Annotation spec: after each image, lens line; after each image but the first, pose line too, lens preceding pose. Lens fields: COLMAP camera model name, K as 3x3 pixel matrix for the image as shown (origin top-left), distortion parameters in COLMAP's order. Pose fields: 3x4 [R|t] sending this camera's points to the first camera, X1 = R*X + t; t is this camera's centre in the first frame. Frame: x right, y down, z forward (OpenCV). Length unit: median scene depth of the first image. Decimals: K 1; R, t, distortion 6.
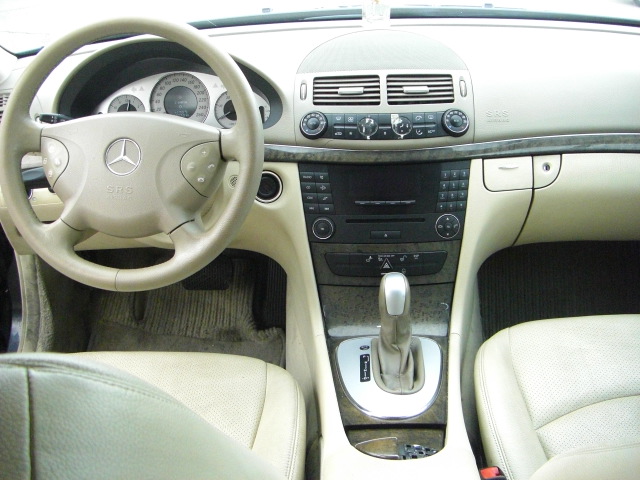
lens RADIAL K [[723.3, 0, 319.7], [0, 723.3, 218.9], [0, 0, 1]] dist [-0.194083, 0.170167]
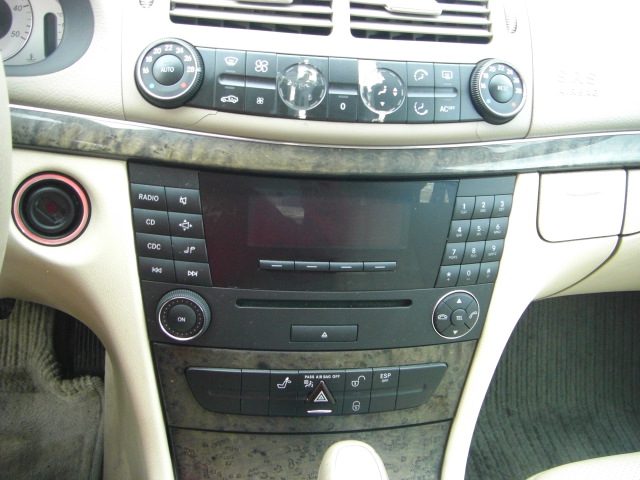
lens RADIAL K [[723.3, 0, 319.7], [0, 723.3, 218.9], [0, 0, 1]] dist [-0.194083, 0.170167]
pose [[0.974153, 0.028807, 0.224044, -0.013280], [-0.058799, 0.989982, 0.128371, -0.105292], [-0.218101, -0.138227, 0.966088, 0.582293]]
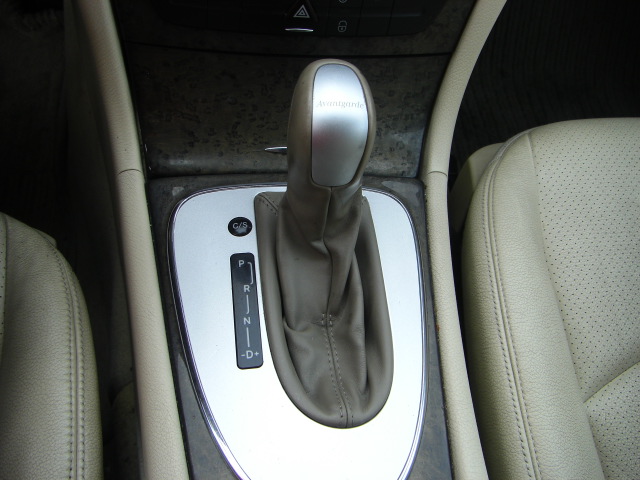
lens RADIAL K [[723.3, 0, 319.7], [0, 723.3, 218.9], [0, 0, 1]] dist [-0.194083, 0.170167]
pose [[0.969826, -0.022258, 0.242781, 0.005923], [-0.118081, 0.828343, 0.547635, -0.054375], [-0.213295, -0.559778, 0.800721, 0.632252]]
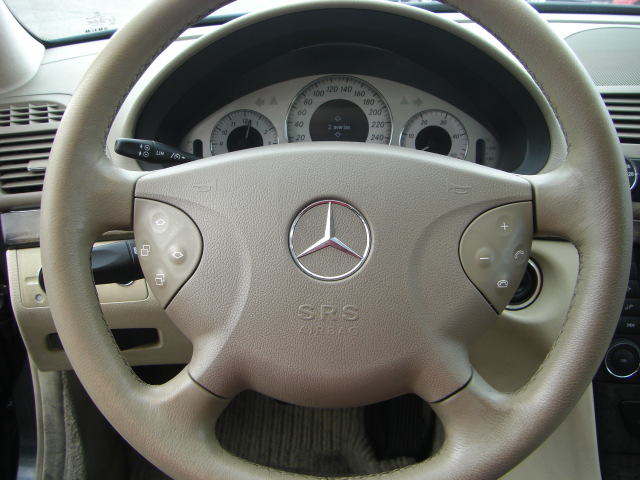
lens RADIAL K [[723.3, 0, 319.7], [0, 723.3, 218.9], [0, 0, 1]] dist [-0.194083, 0.170167]
pose [[0.999051, 0.021395, 0.037945, -0.257708], [-0.019765, 0.998887, -0.042829, -0.069567], [-0.038820, 0.042039, 0.998362, 0.461745]]
